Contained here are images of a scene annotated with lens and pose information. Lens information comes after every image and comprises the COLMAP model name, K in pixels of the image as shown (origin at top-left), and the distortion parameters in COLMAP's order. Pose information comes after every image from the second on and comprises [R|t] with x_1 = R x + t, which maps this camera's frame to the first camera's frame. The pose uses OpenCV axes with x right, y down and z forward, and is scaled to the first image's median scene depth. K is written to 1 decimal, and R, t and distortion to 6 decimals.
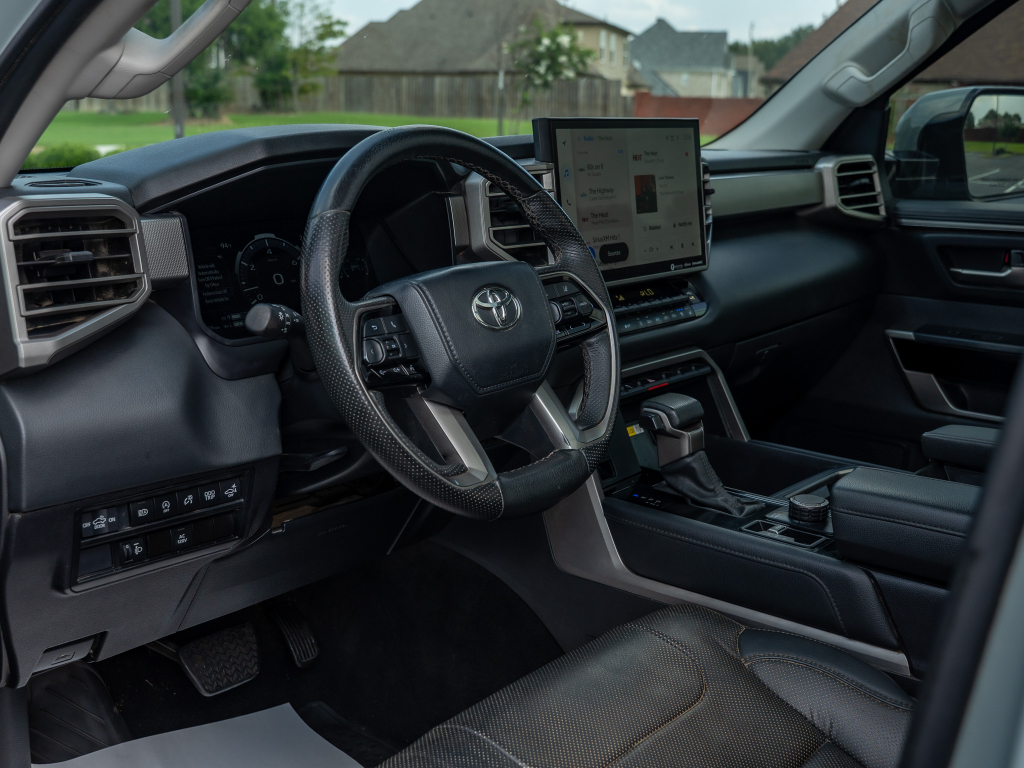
lens RADIAL K [[1215.2, 0, 512.0], [0, 1215.2, 384.0], [0, 0, 1]] dist [0.003972, 0.046503]
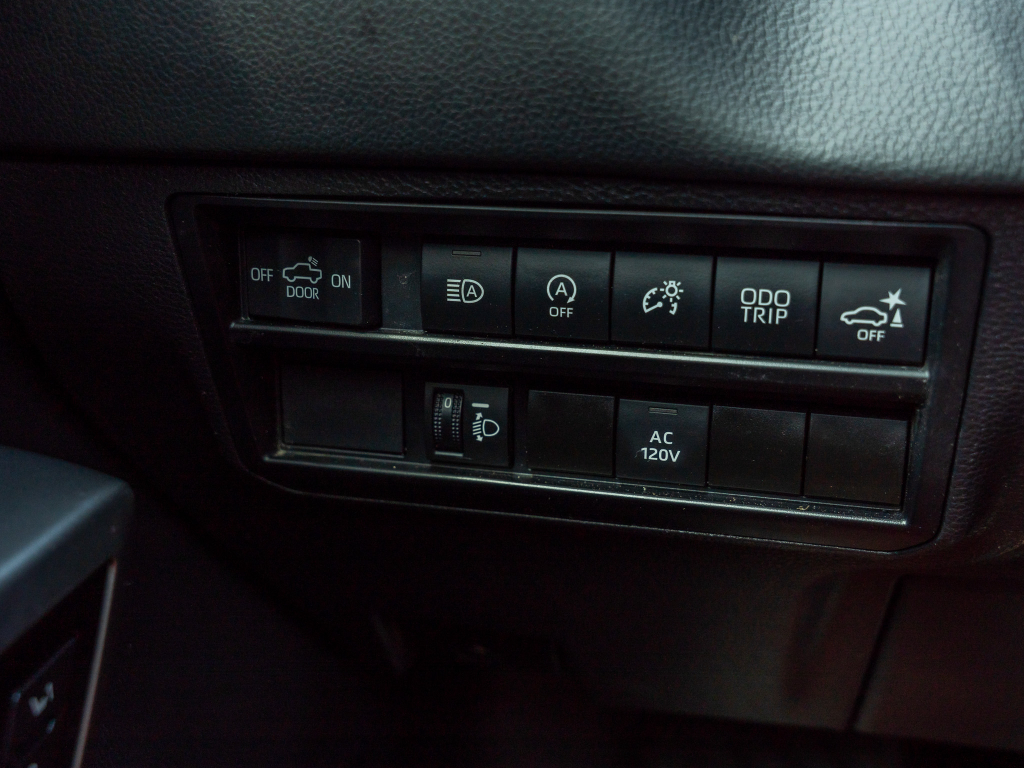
lens RADIAL K [[1215.2, 0, 512.0], [0, 1215.2, 384.0], [0, 0, 1]] dist [0.003972, 0.046503]
pose [[0.494516, 0.258265, -0.829912, -0.054326], [-0.183195, 0.964355, 0.190943, 0.052664], [0.849643, 0.057611, 0.524202, 0.628902]]
